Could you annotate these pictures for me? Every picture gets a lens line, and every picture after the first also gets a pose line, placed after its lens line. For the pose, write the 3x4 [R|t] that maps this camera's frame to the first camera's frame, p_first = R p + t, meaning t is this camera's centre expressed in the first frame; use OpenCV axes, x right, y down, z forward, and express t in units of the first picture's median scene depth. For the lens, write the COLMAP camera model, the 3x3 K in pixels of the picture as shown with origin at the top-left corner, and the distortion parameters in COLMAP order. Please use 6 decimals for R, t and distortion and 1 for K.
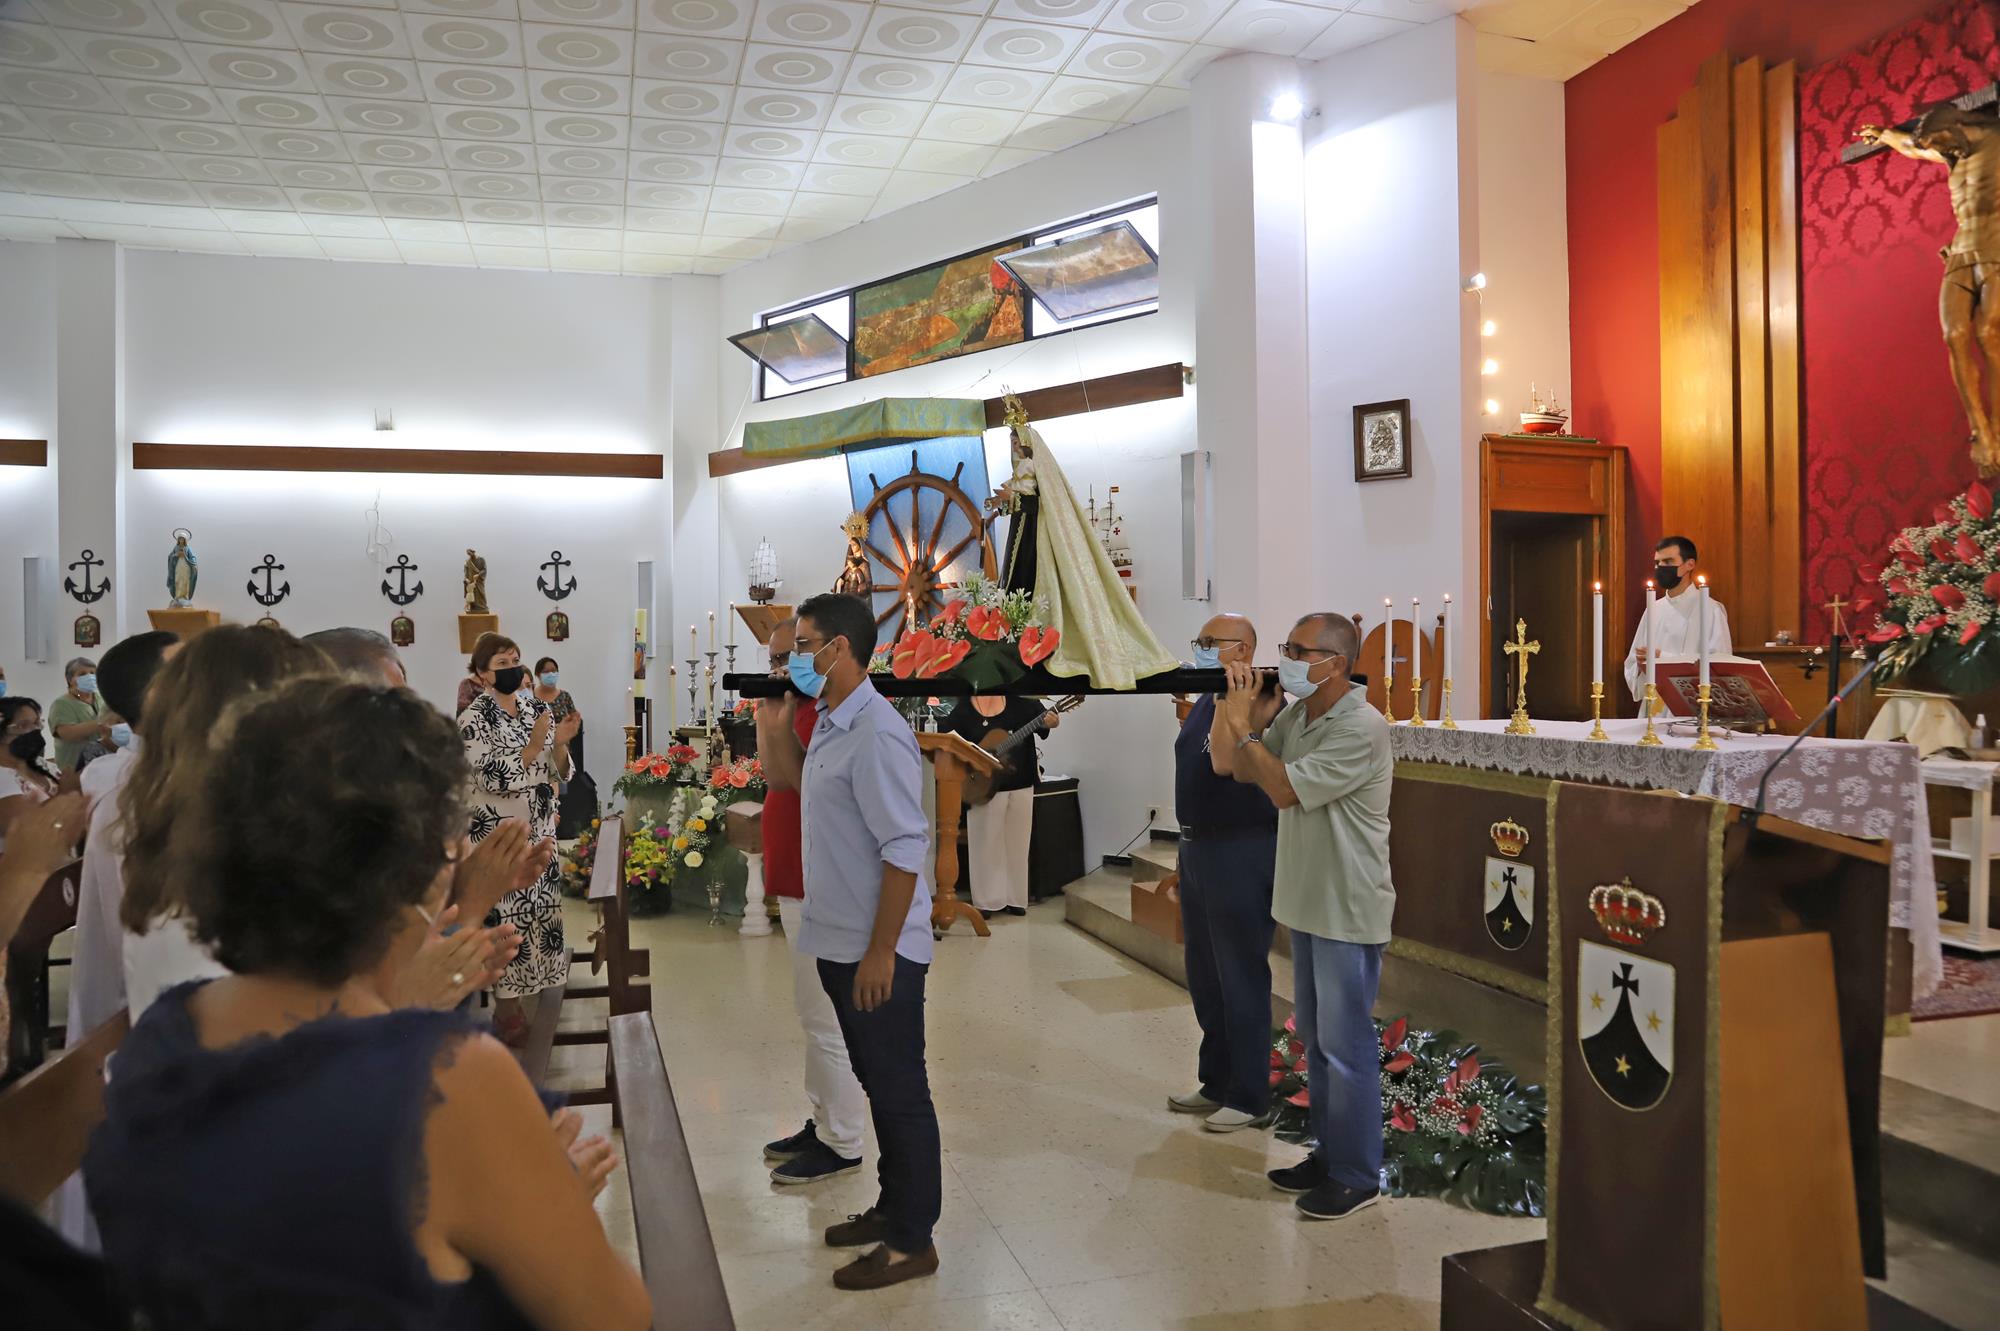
lens RADIAL K [[1397.2, 0, 1001.0], [0, 1397.2, 678.7], [0, 0, 1]] dist [-0.126450, 0.100382]
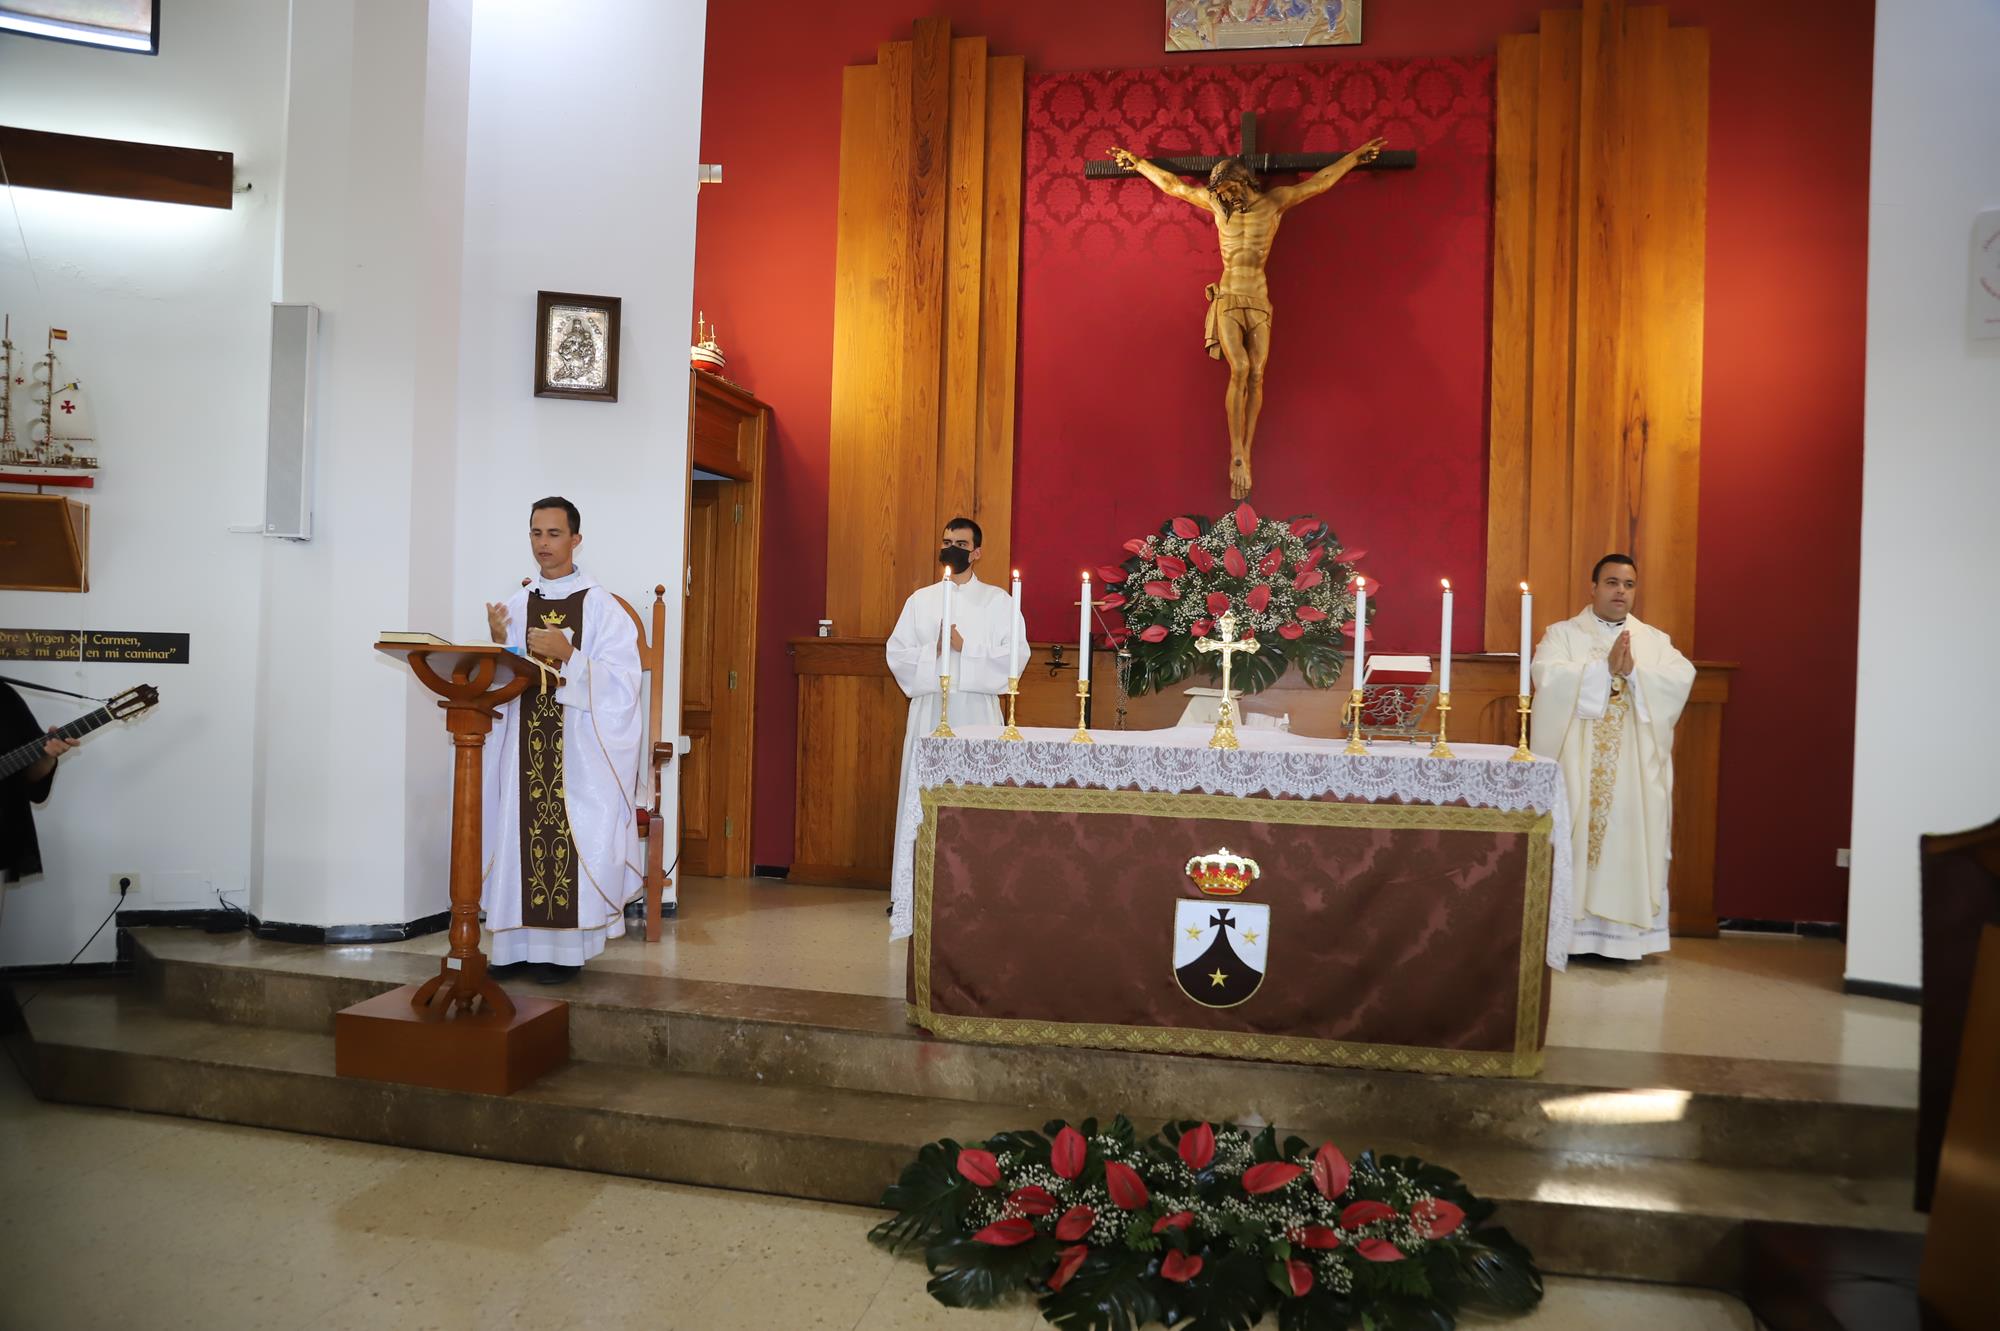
lens RADIAL K [[1397.2, 0, 1001.0], [0, 1397.2, 678.7], [0, 0, 1]] dist [-0.126450, 0.100382]
pose [[0.458603, 0.002178, 0.888638, -0.242160], [-0.017763, 0.999820, 0.006717, -0.002964], [-0.888464, -0.018865, 0.458559, 0.405512]]
